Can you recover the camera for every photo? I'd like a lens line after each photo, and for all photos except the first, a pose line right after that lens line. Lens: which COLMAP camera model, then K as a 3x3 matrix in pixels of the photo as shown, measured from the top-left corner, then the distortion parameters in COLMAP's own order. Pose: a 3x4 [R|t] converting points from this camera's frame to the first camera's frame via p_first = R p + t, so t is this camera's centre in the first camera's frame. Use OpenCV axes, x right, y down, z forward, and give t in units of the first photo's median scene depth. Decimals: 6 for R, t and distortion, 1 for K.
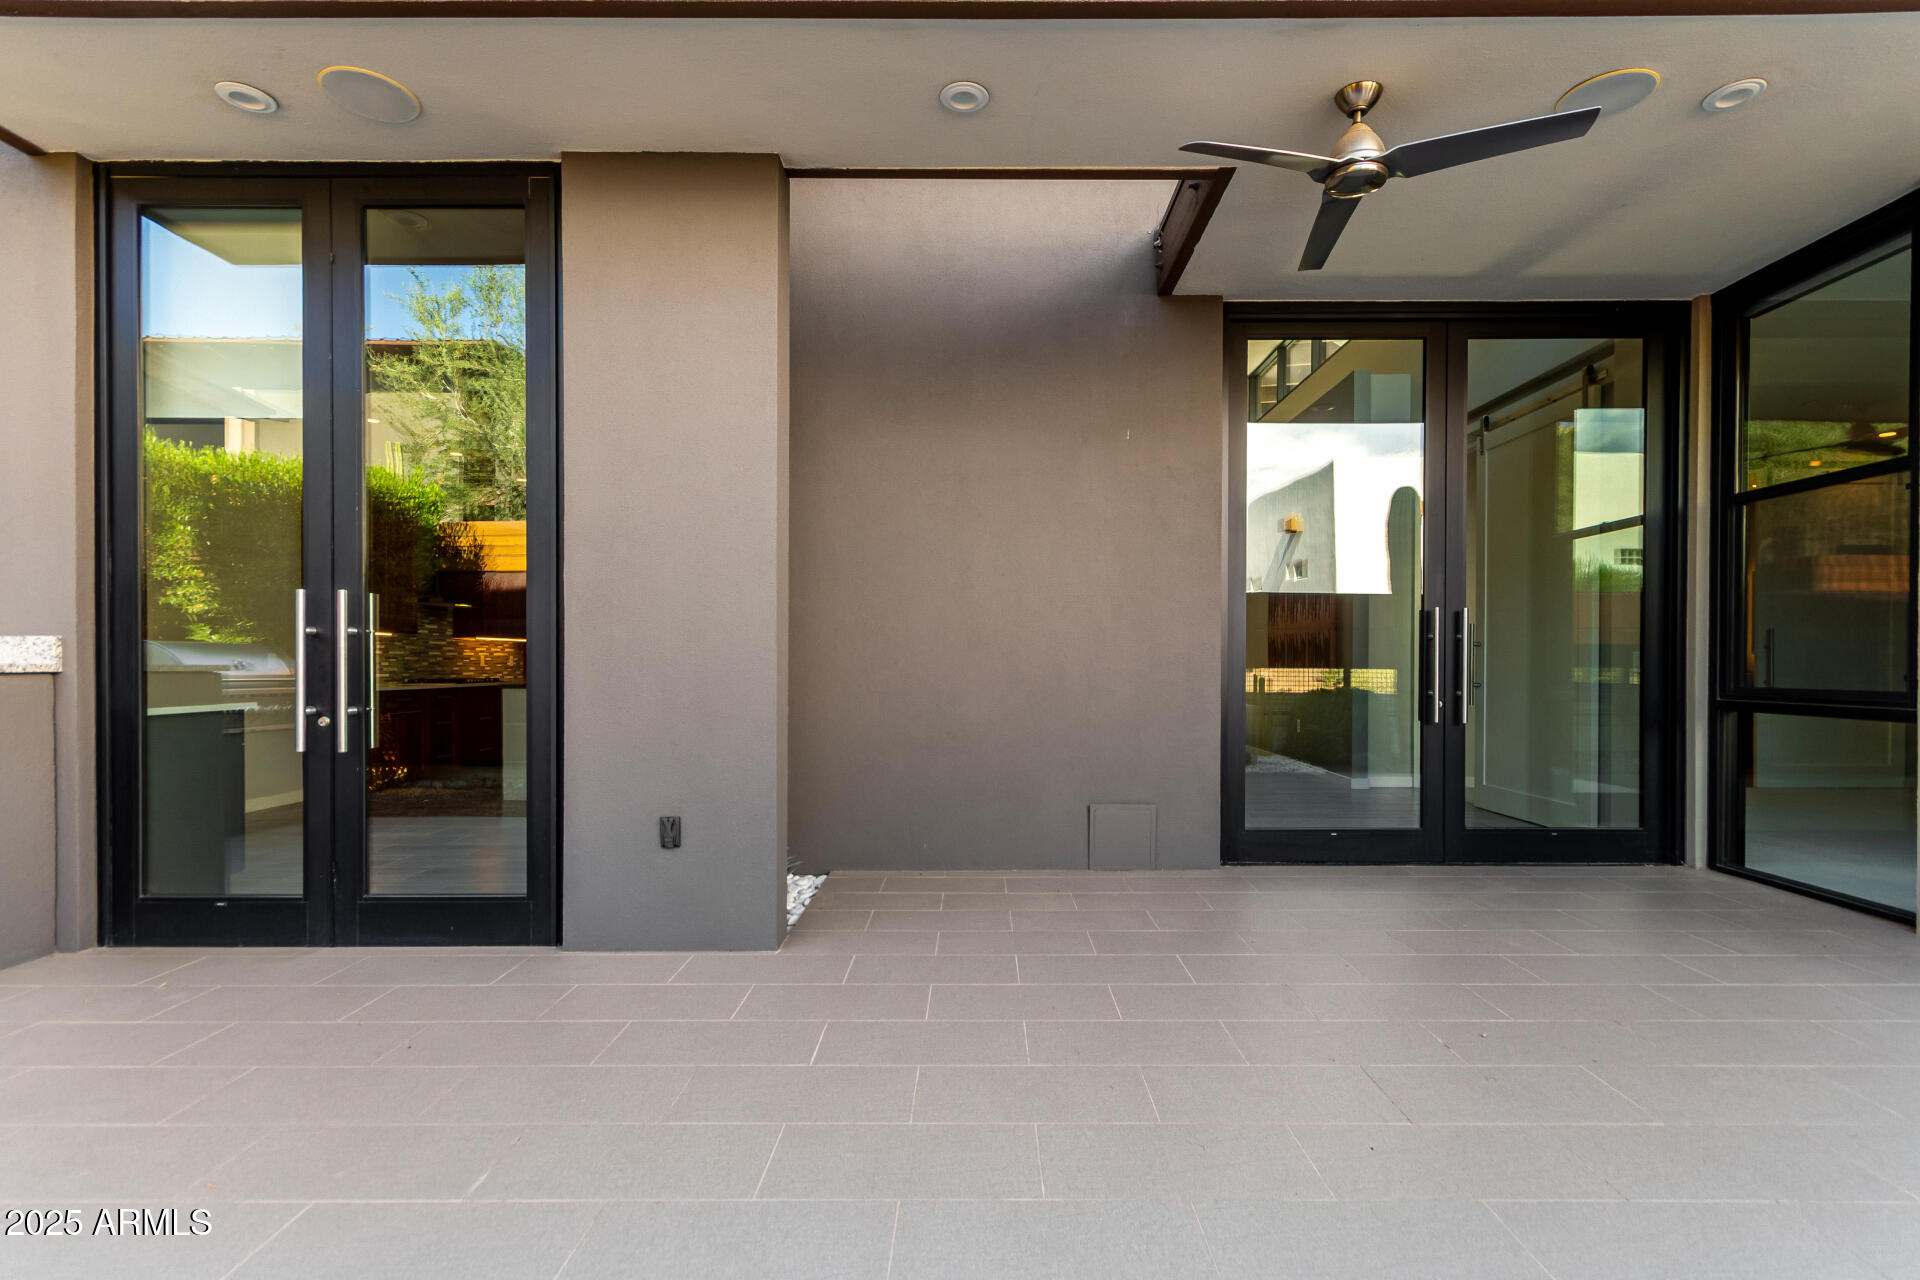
lens RADIAL K [[887.5, 0, 980.3], [0, 887.5, 674.3], [0, 0, 1]] dist [0.000286, 0.000272]
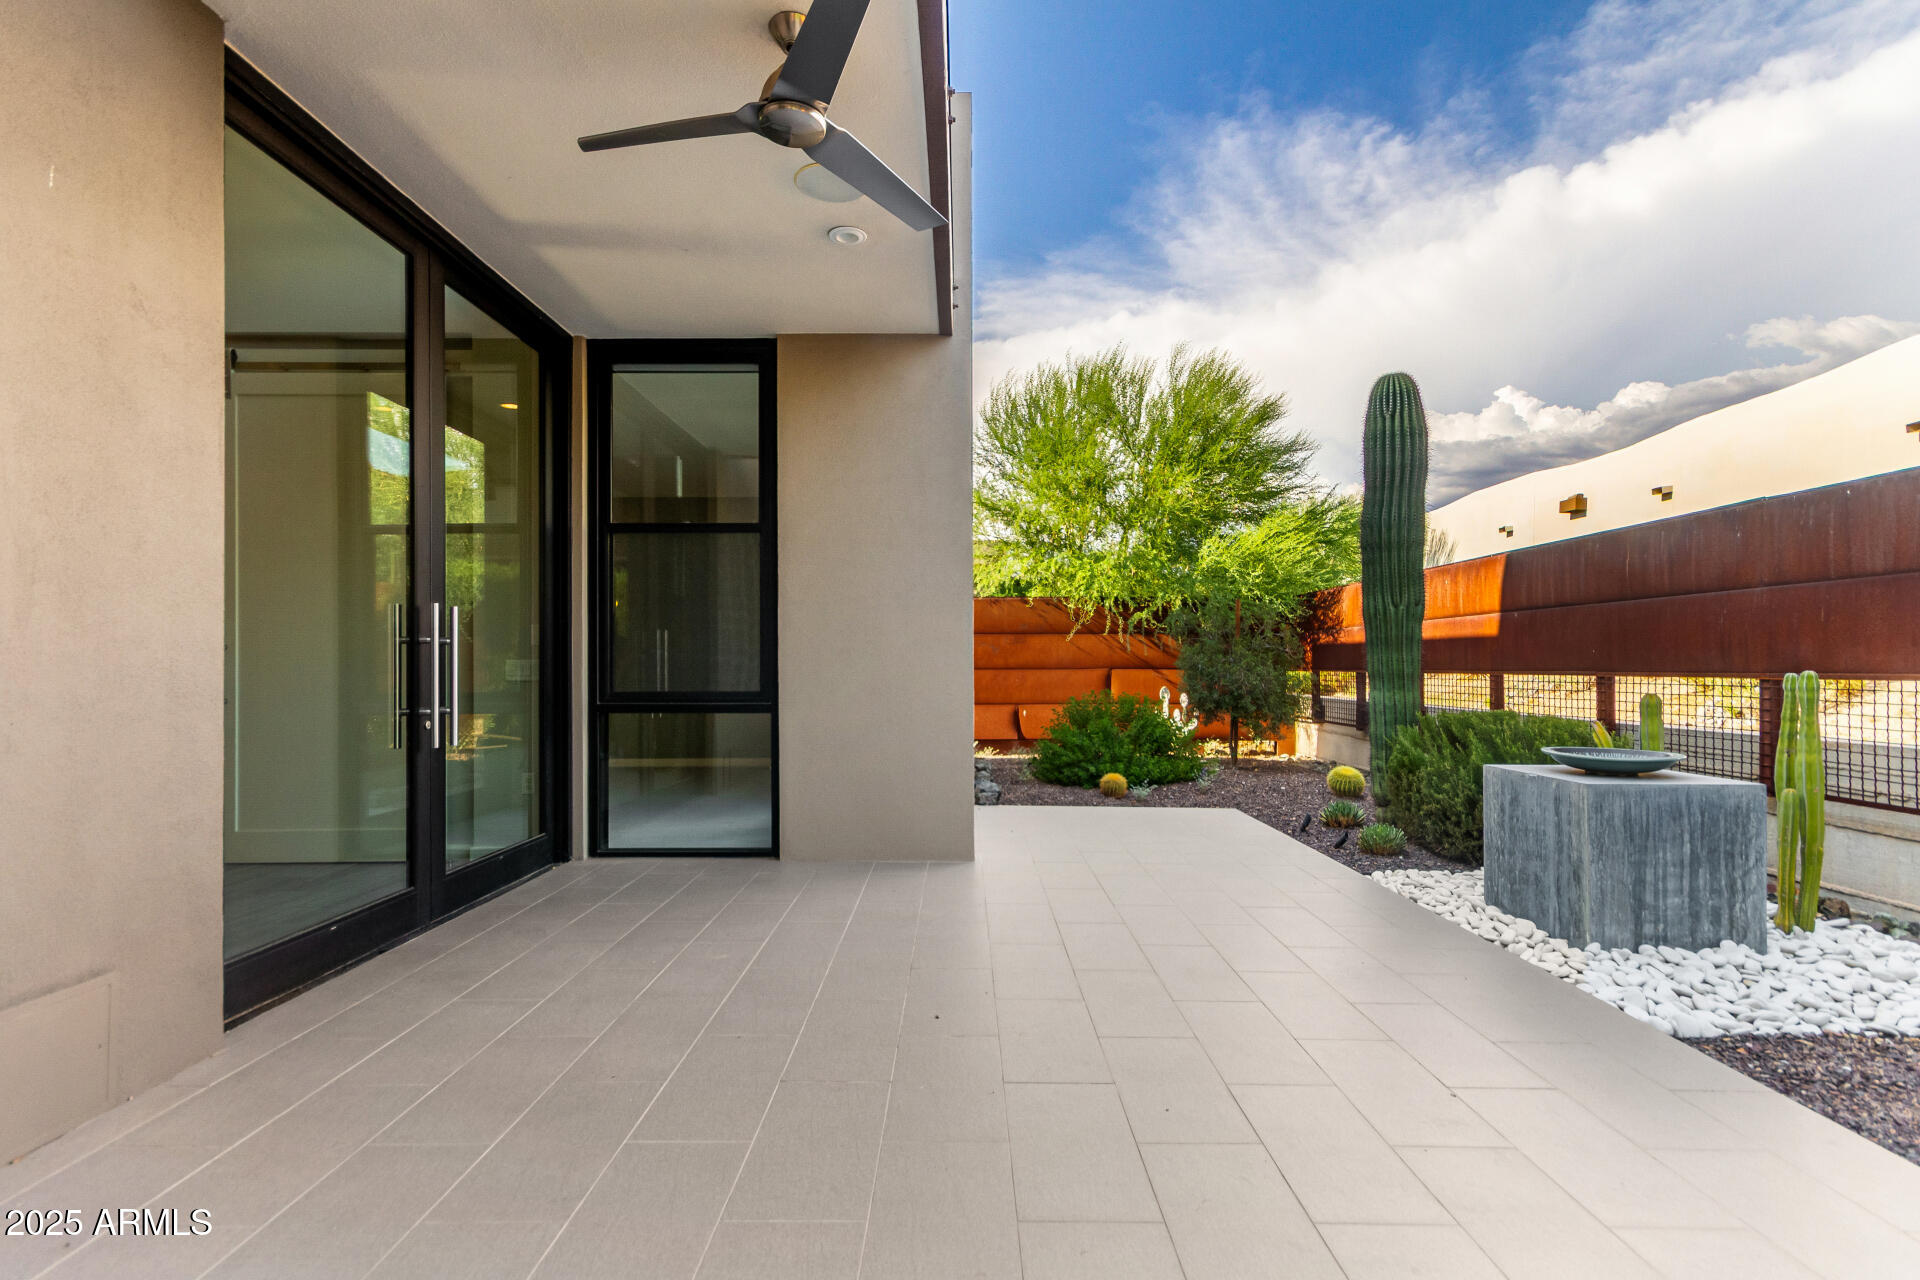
lens RADIAL K [[896.0, 0, 966.2], [0, 896.0, 658.8], [0, 0, 1]] dist [-0.001276, -0.000478]
pose [[-0.002461, 0.007882, 0.999966, -0.292654], [0.014968, 0.999857, -0.007844, -0.011729], [-0.999885, 0.014948, -0.002579, 0.534626]]
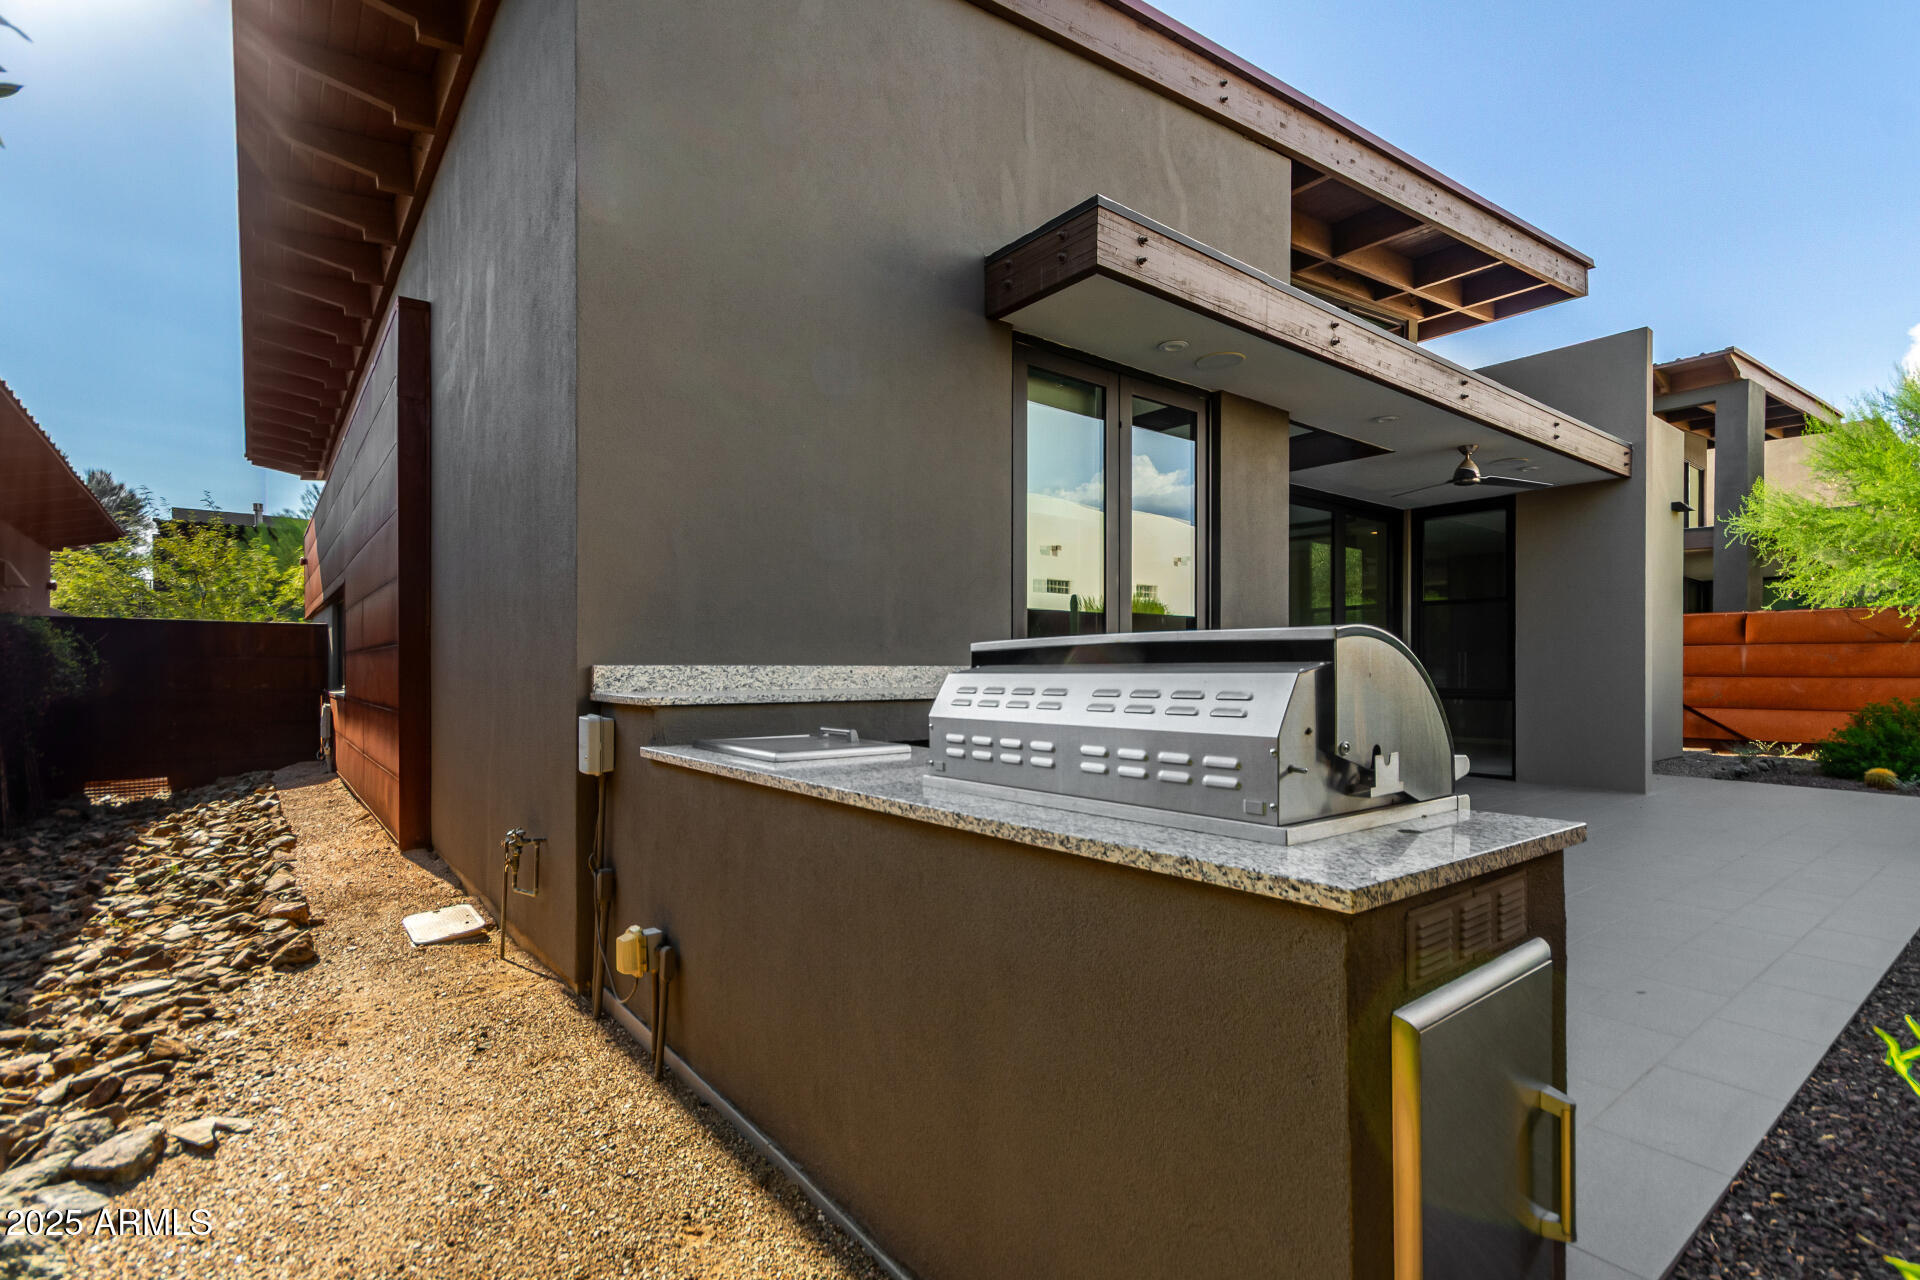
lens RADIAL K [[895.4, 0, 971.2], [0, 895.4, 672.8], [0, 0, 1]] dist [0.001383, 0.001231]
pose [[0.783971, -0.002319, 0.620793, -1.390796], [0.007245, 0.999959, -0.005414, -0.018199], [-0.620755, 0.008742, 0.783956, -0.050261]]
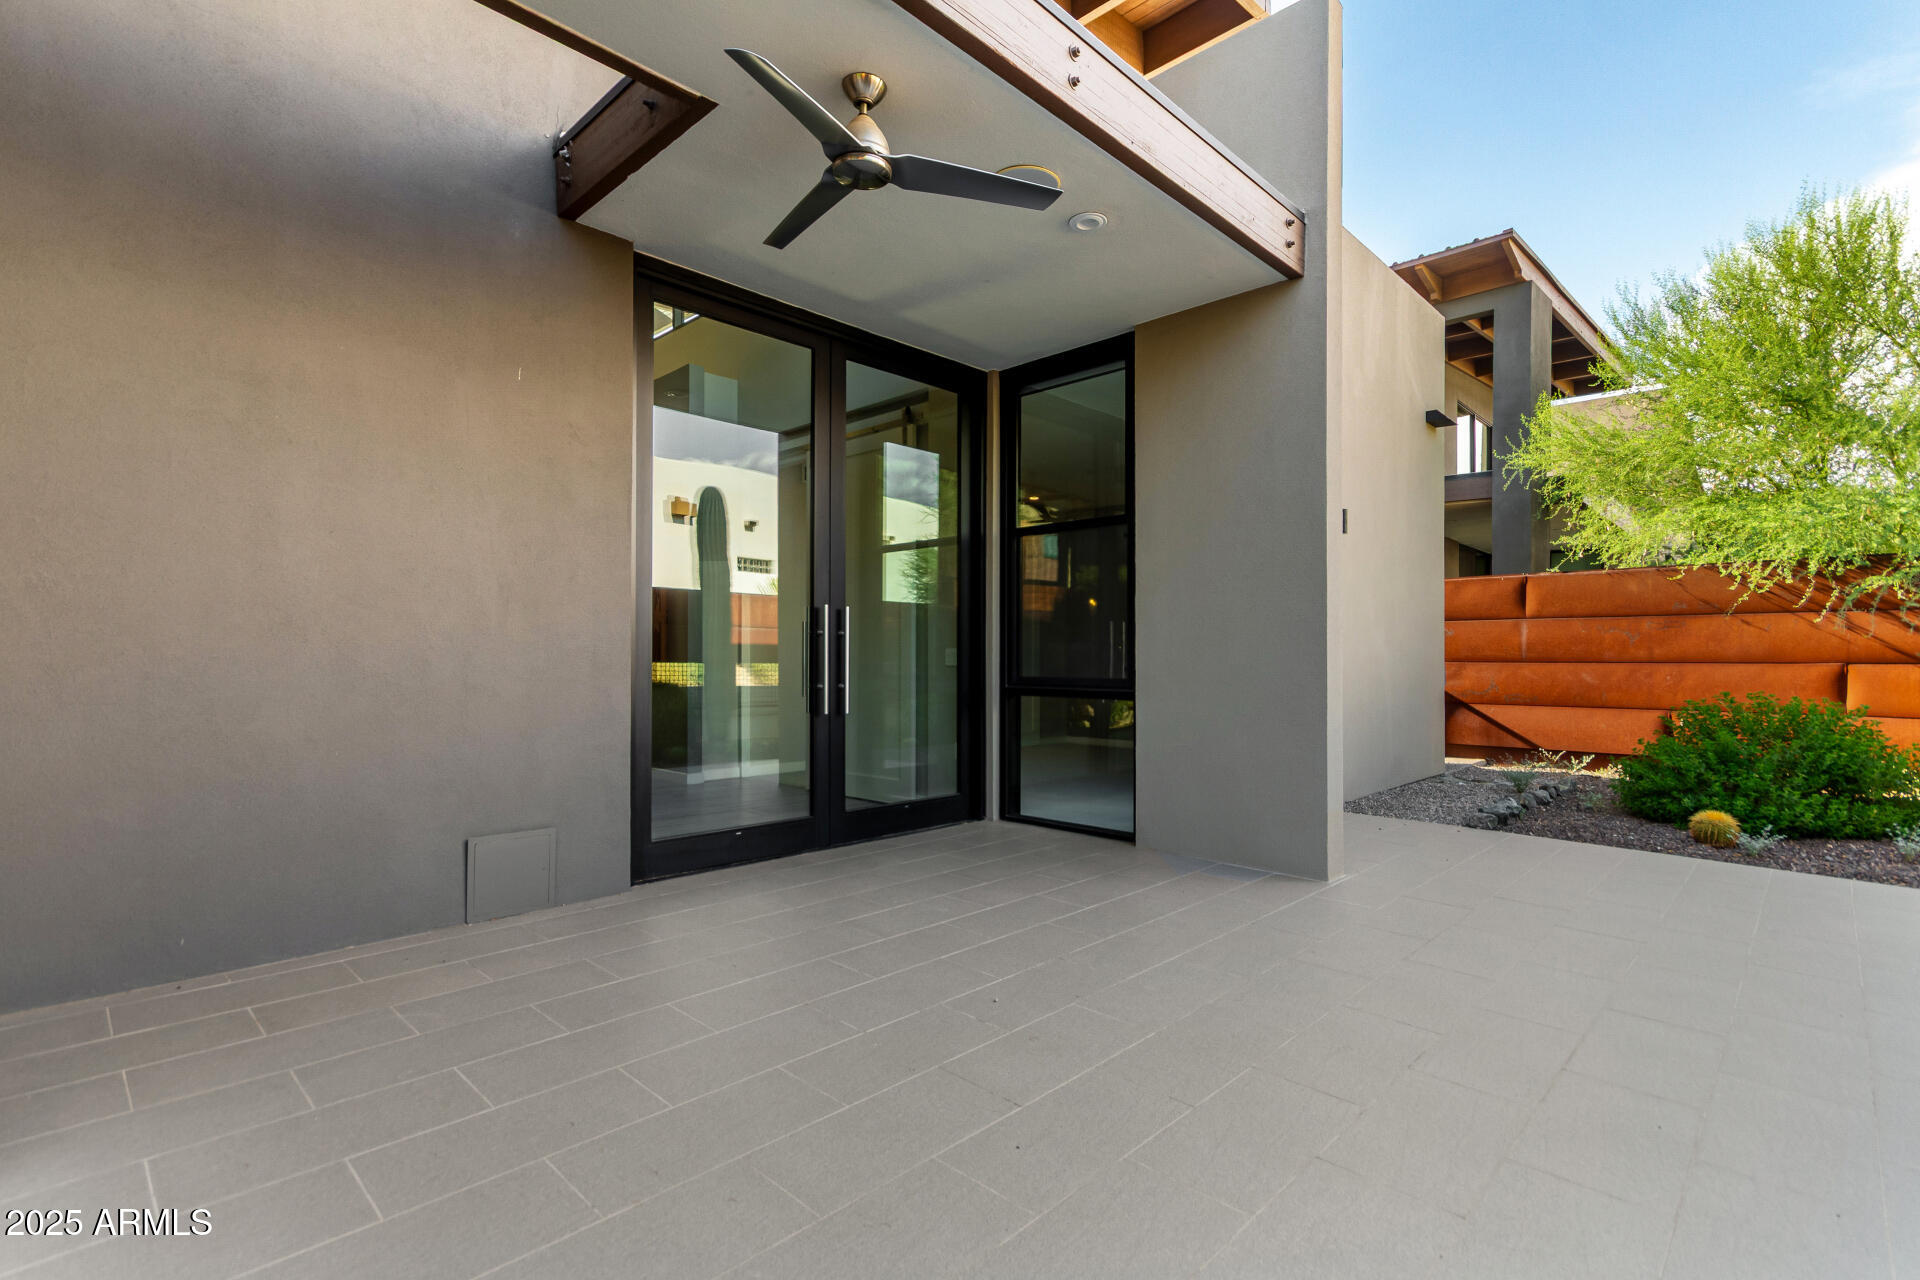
lens RADIAL K [[888.6, 0, 963.5], [0, 888.6, 655.2], [0, 0, 1]] dist [0.004349, -0.000324]
pose [[0.695834, 0.005382, 0.718183, -0.134067], [0.005614, 0.999901, -0.012933, -0.000768], [-0.718181, 0.013031, 0.695734, 0.148335]]
